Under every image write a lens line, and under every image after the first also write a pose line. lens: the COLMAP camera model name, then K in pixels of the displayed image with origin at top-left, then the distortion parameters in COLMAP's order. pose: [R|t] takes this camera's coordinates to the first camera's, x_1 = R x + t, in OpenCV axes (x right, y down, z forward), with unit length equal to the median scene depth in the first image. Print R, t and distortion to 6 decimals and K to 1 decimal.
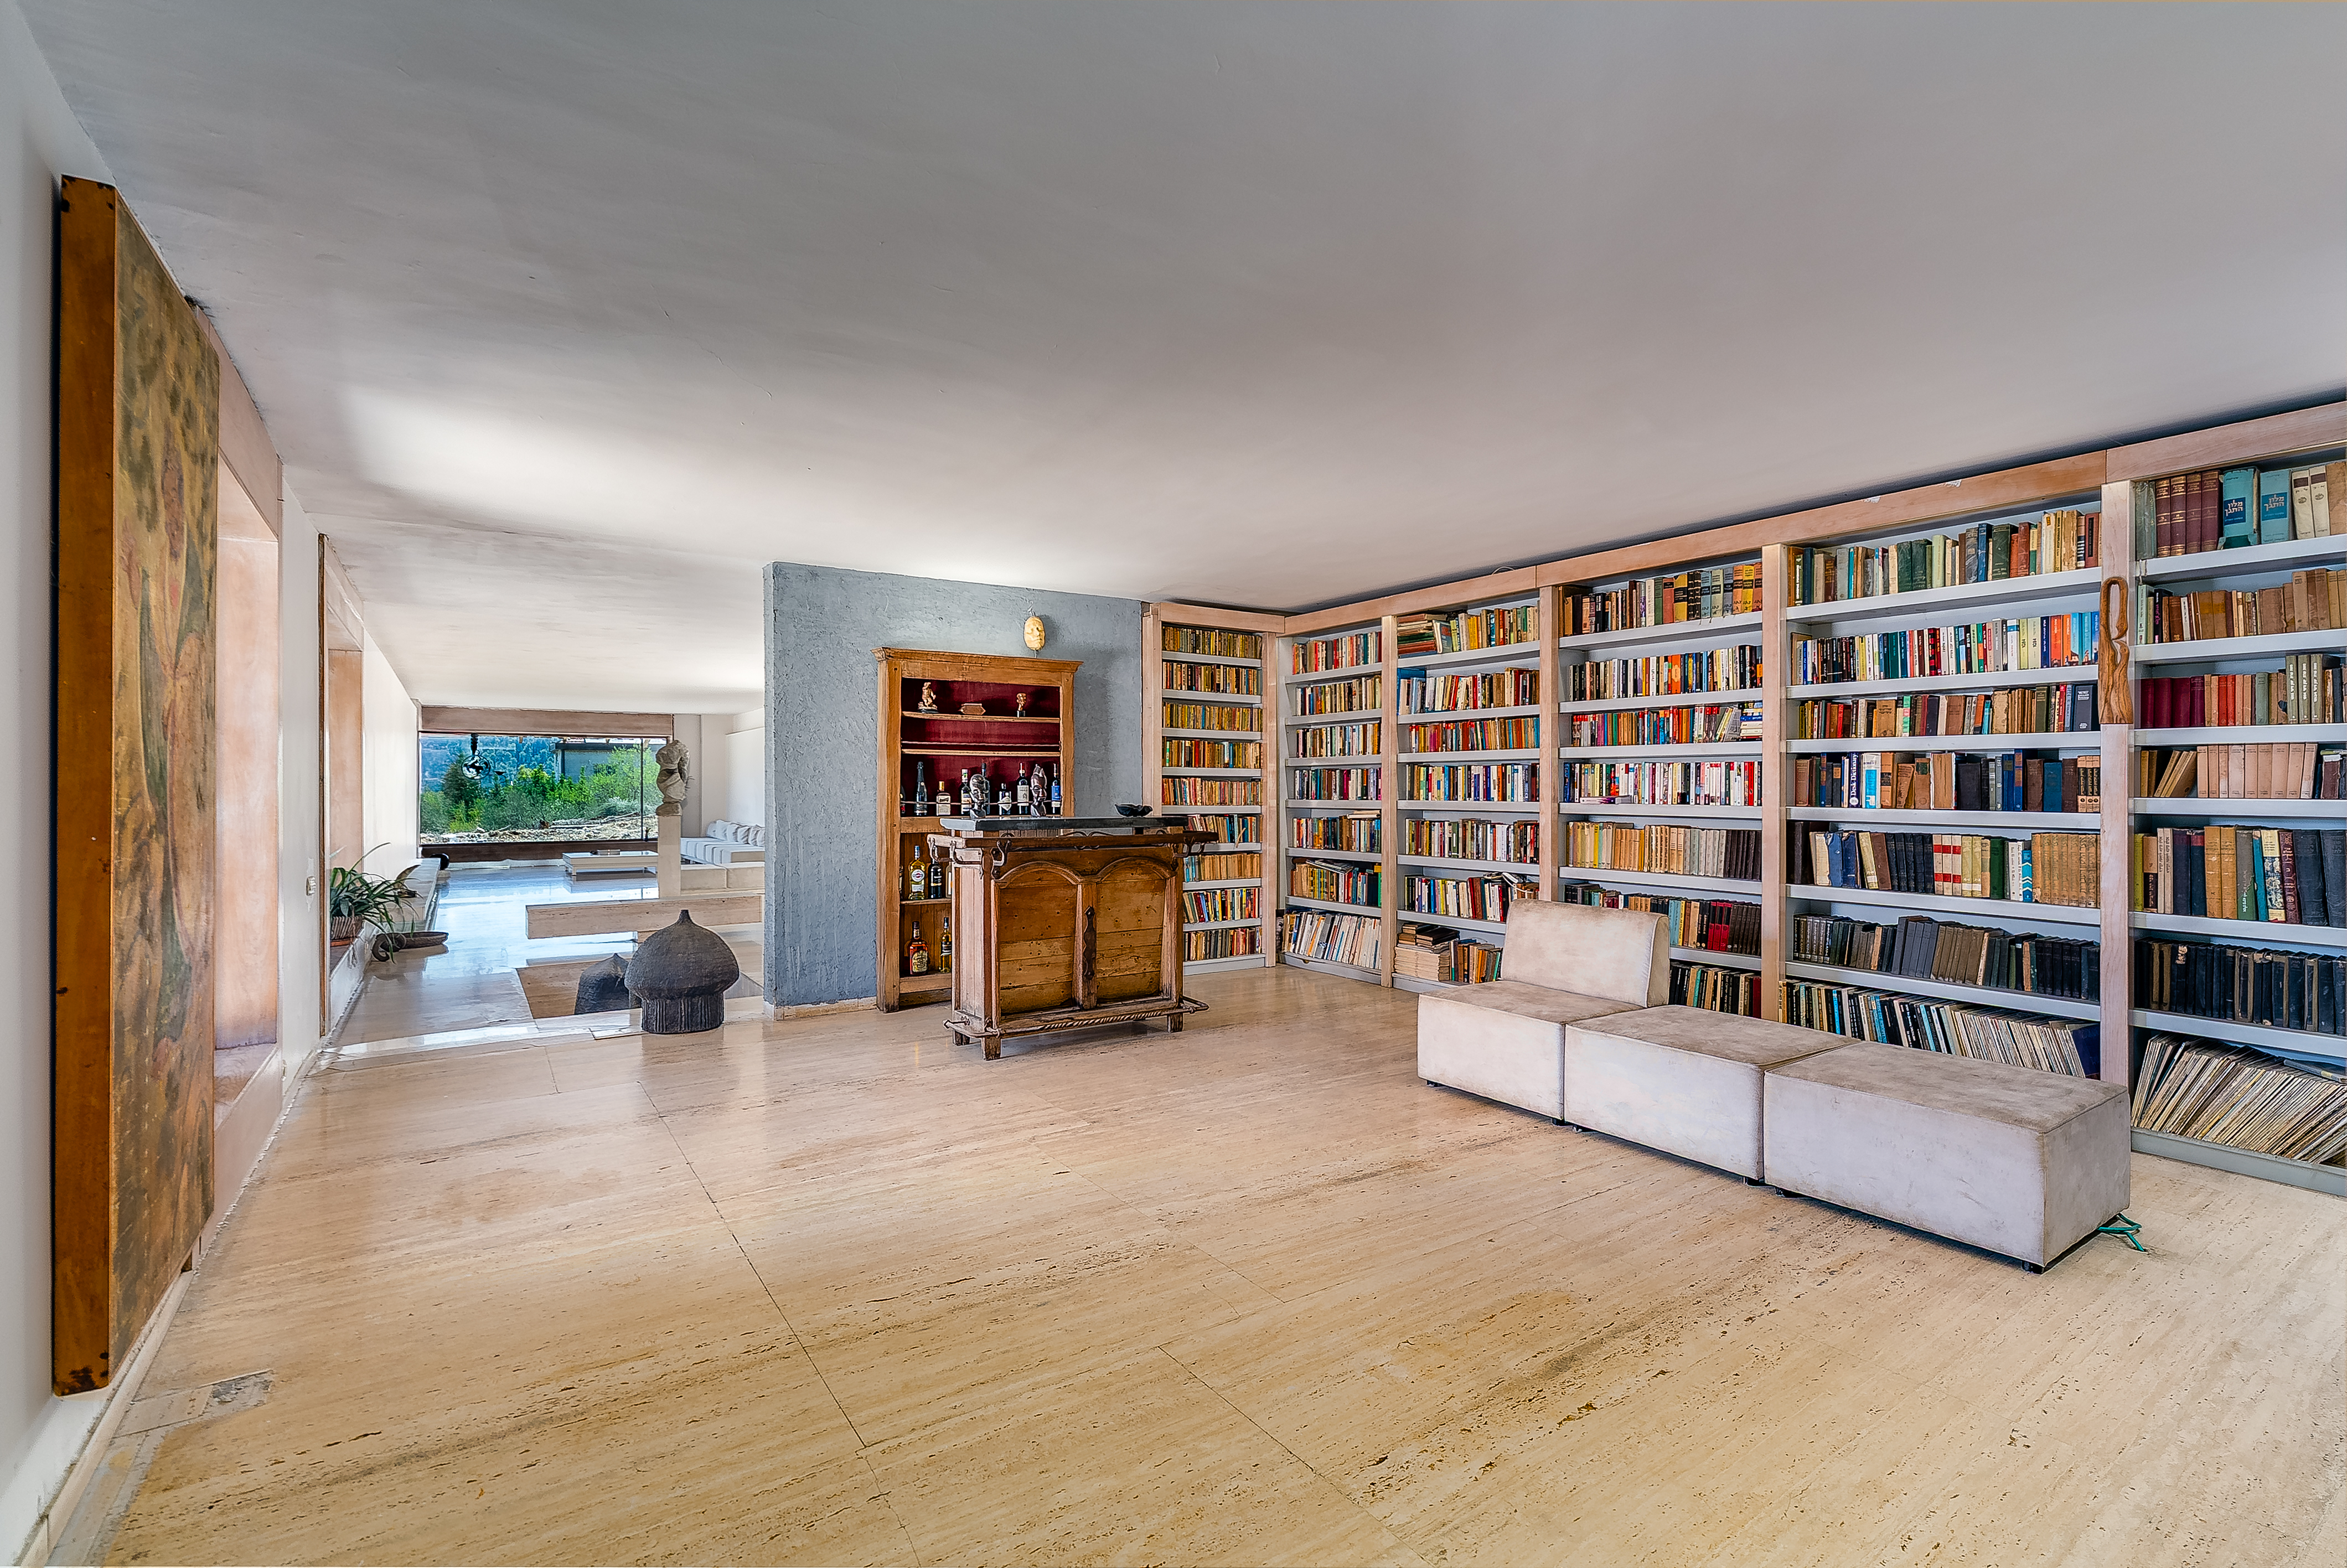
lens RADIAL K [[1065.4, 0, 1173.5], [0, 1065.4, 784.0], [0, 0, 1]] dist [-0.001028, 0.000158]
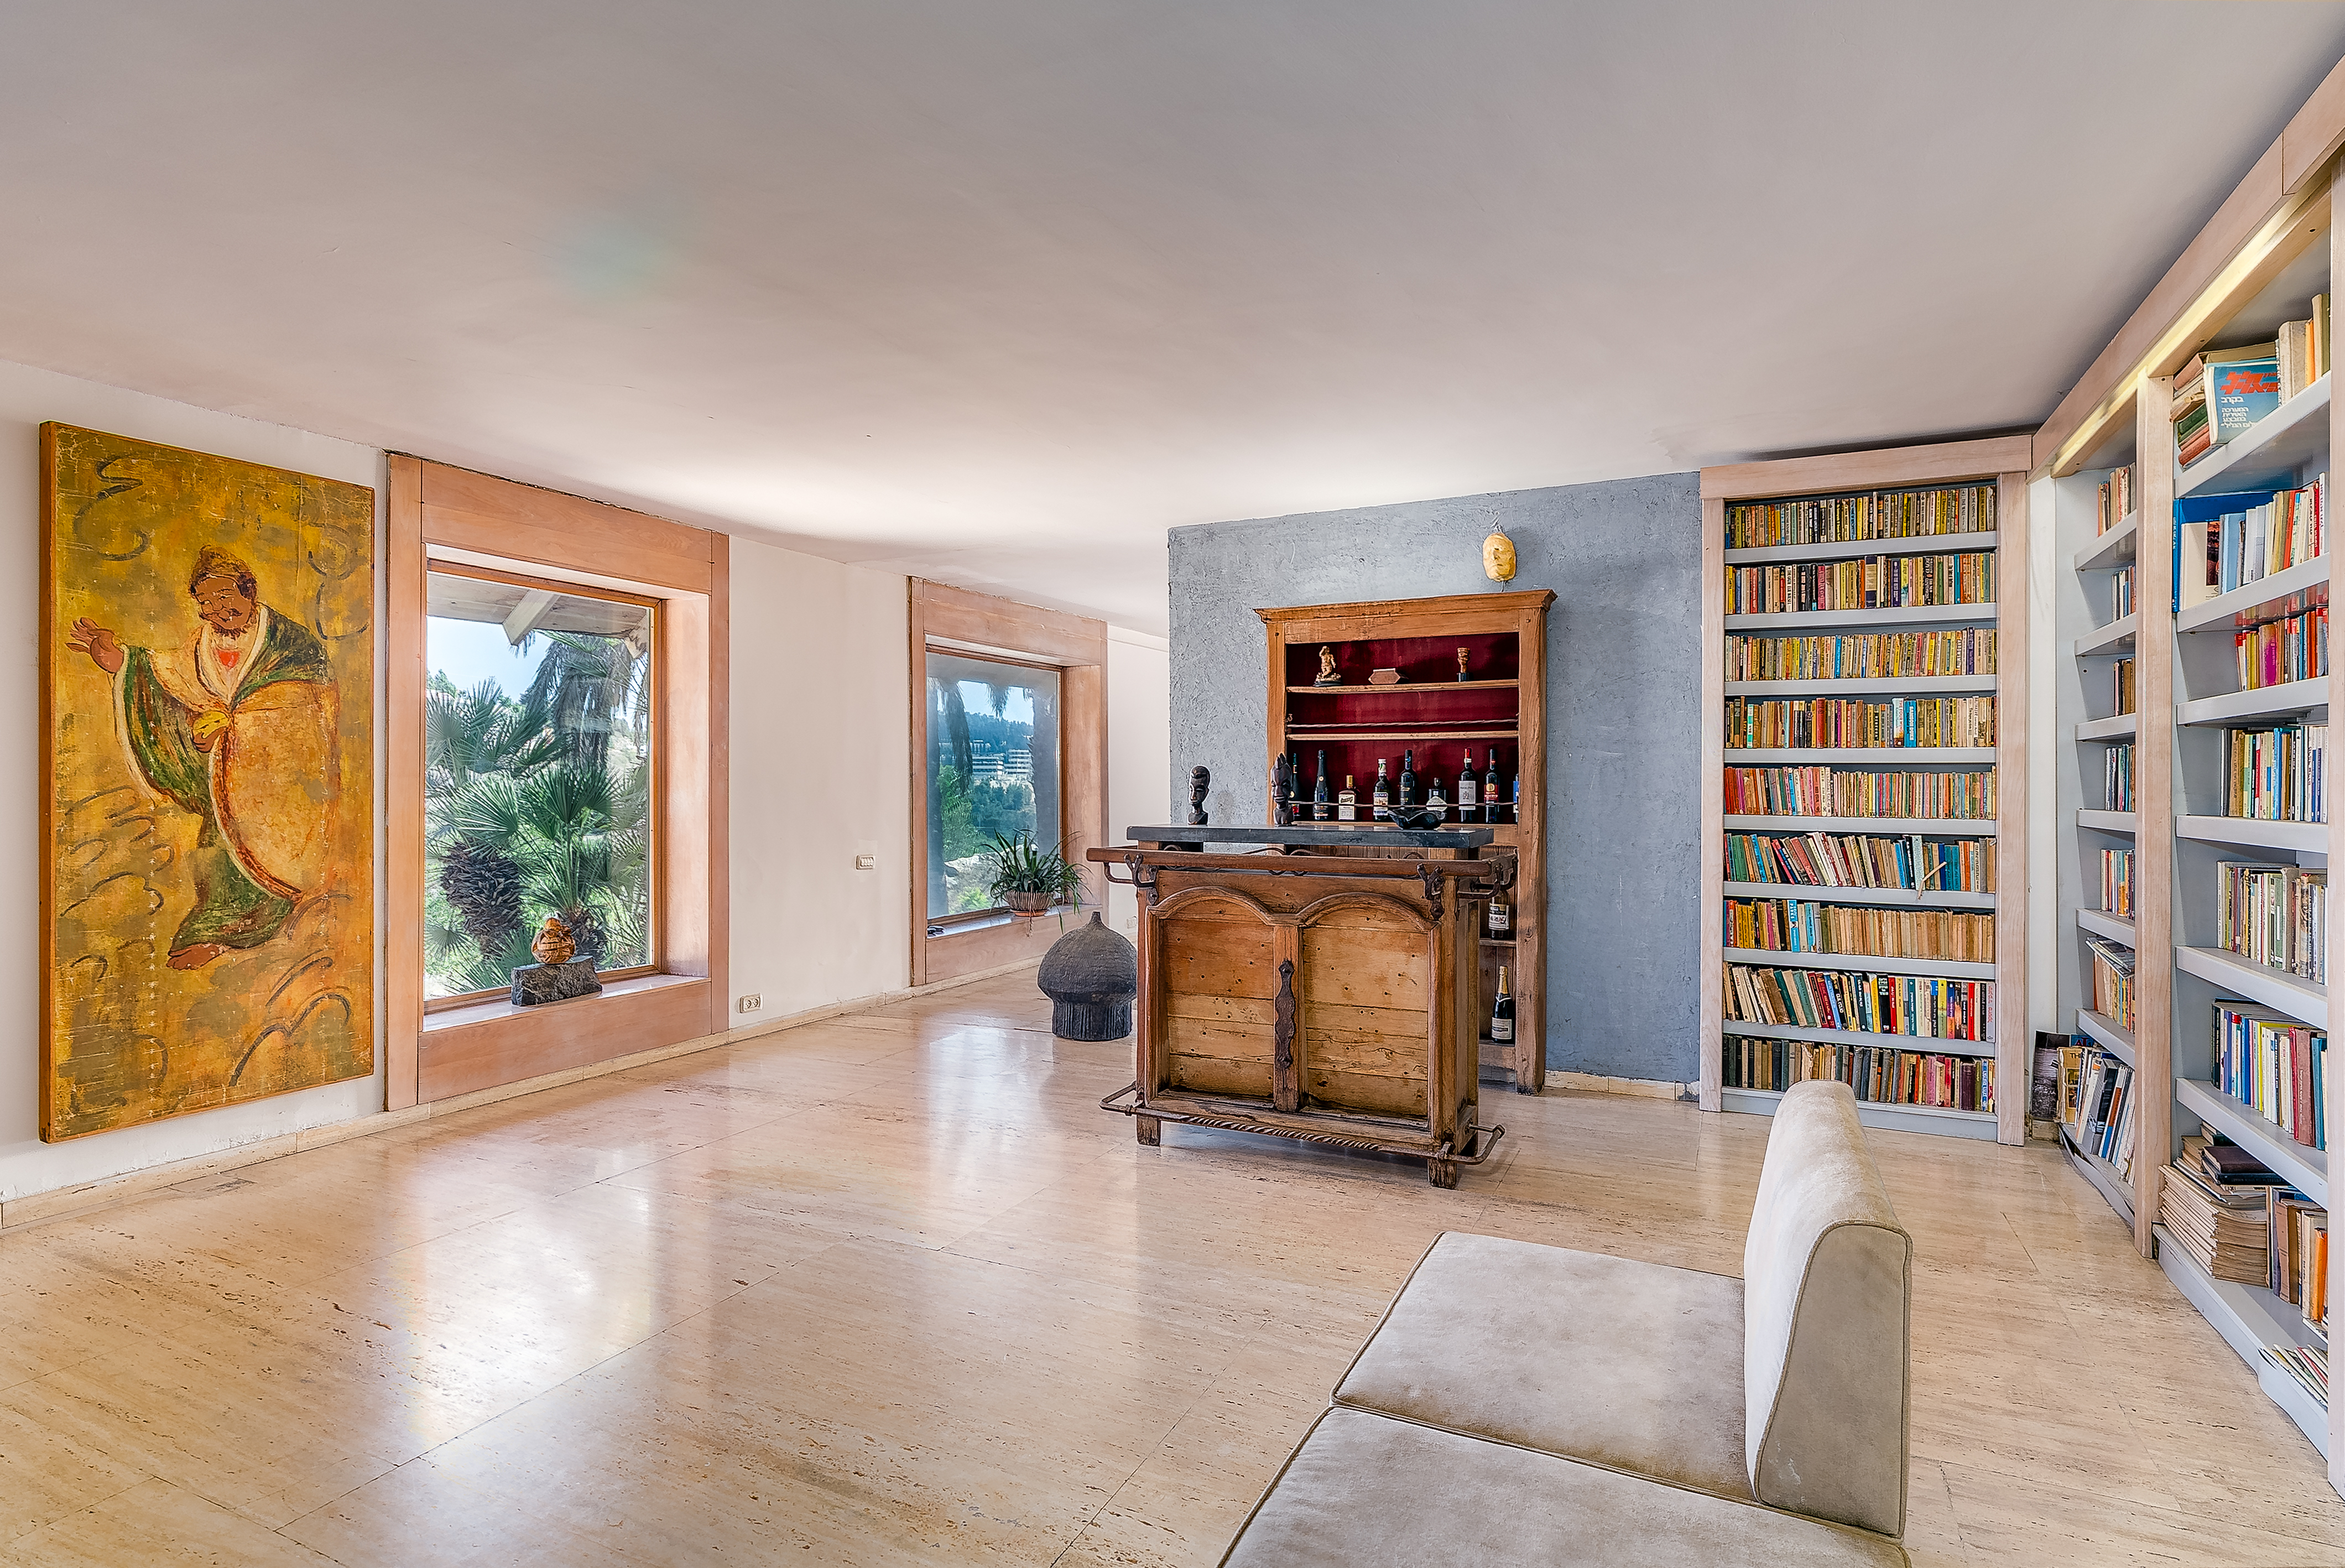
lens RADIAL K [[1187.6, 0, 1172.5], [0, 1187.6, 784.0], [0, 0, 1]] dist [-0.004101, -0.000508]
pose [[0.518827, -0.000285, -0.854879, 0.423199], [0.001346, 0.999999, 0.000484, 0.002886], [0.854878, -0.001402, 0.518827, 0.441983]]
